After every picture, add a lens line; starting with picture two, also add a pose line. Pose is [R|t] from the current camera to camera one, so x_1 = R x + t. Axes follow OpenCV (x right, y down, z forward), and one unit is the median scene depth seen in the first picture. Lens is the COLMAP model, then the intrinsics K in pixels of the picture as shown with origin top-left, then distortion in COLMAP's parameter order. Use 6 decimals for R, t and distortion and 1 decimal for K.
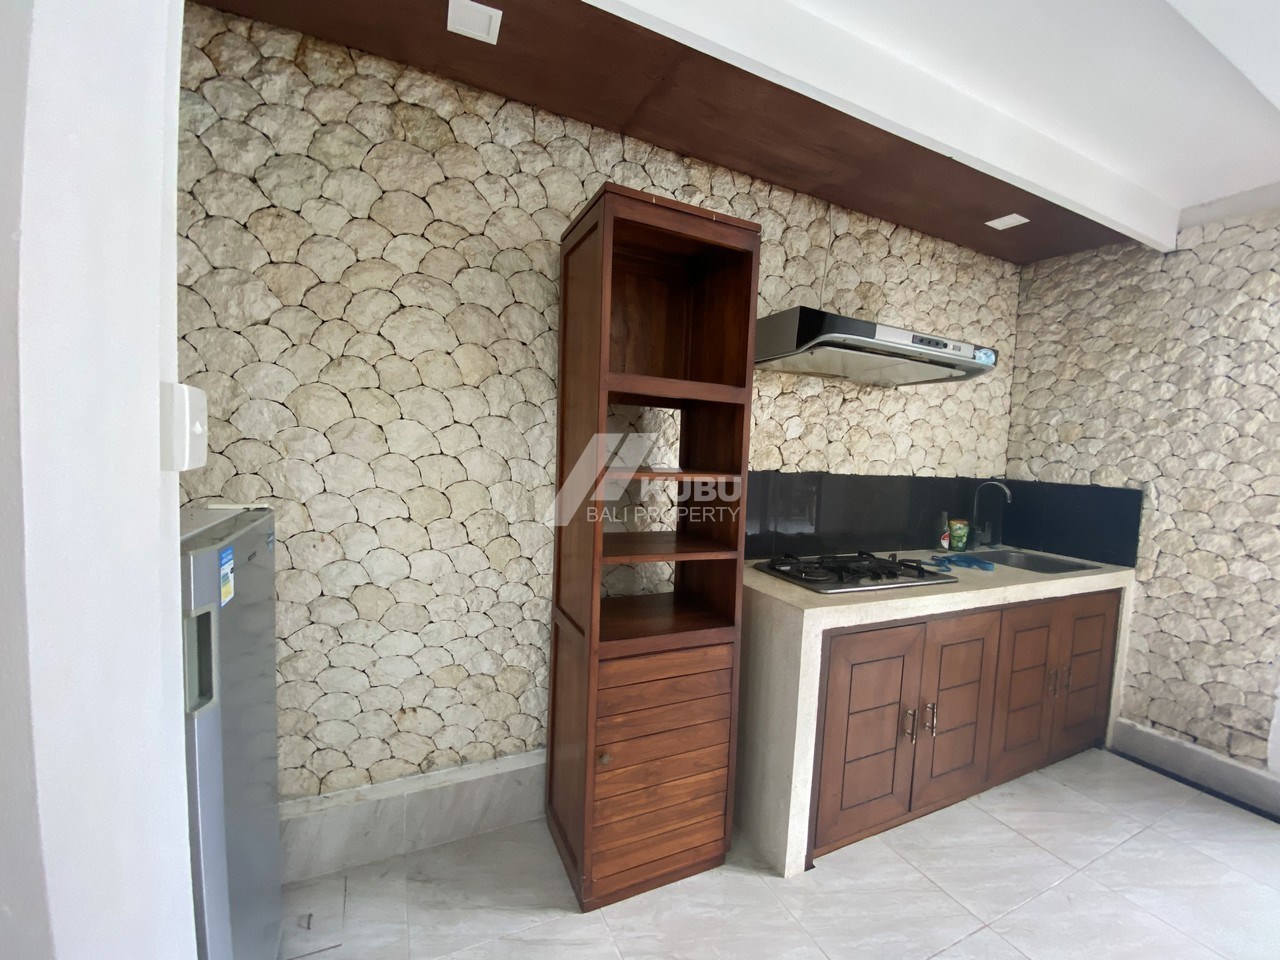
lens RADIAL K [[528.9, 0, 645.0], [0, 528.9, 477.8], [0, 0, 1]] dist [0.011452, -0.011918]
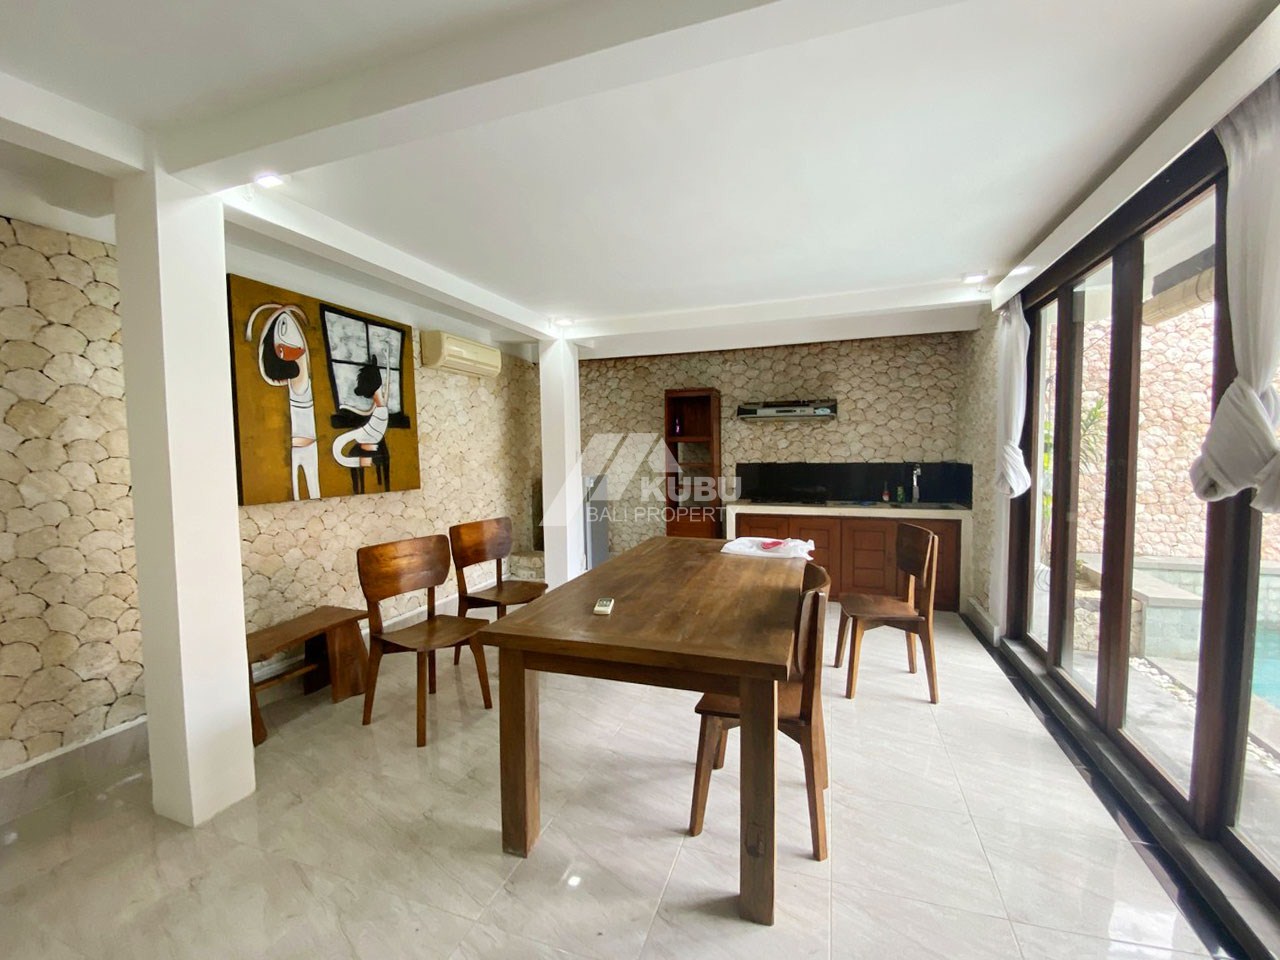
lens RADIAL K [[528.9, 0, 640.9], [0, 528.9, 487.0], [0, 0, 1]] dist [0.011452, -0.011918]
pose [[0.700326, -0.008180, -0.713777, 1.512166], [0.005096, 0.999966, -0.006459, 0.108023], [0.713805, 0.000886, 0.700344, -1.082065]]
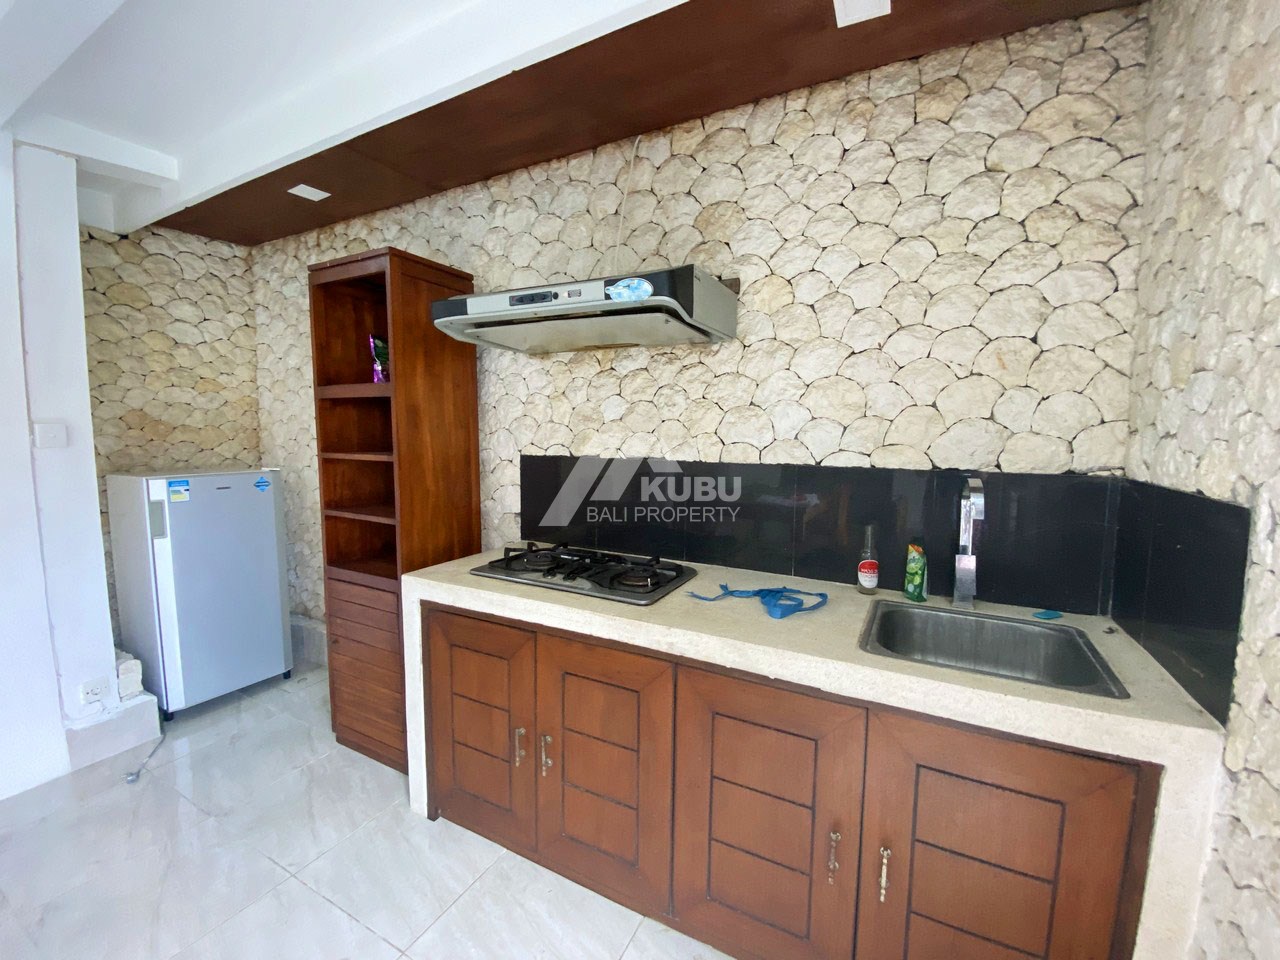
lens RADIAL K [[528.9, 0, 640.6], [0, 528.9, 482.2], [0, 0, 1]] dist [0.011452, -0.011918]
pose [[0.593523, 0.034318, -0.804085, 1.040549], [-0.022883, 0.999406, 0.025763, 0.006416], [0.804492, 0.003109, 0.593956, 0.507219]]
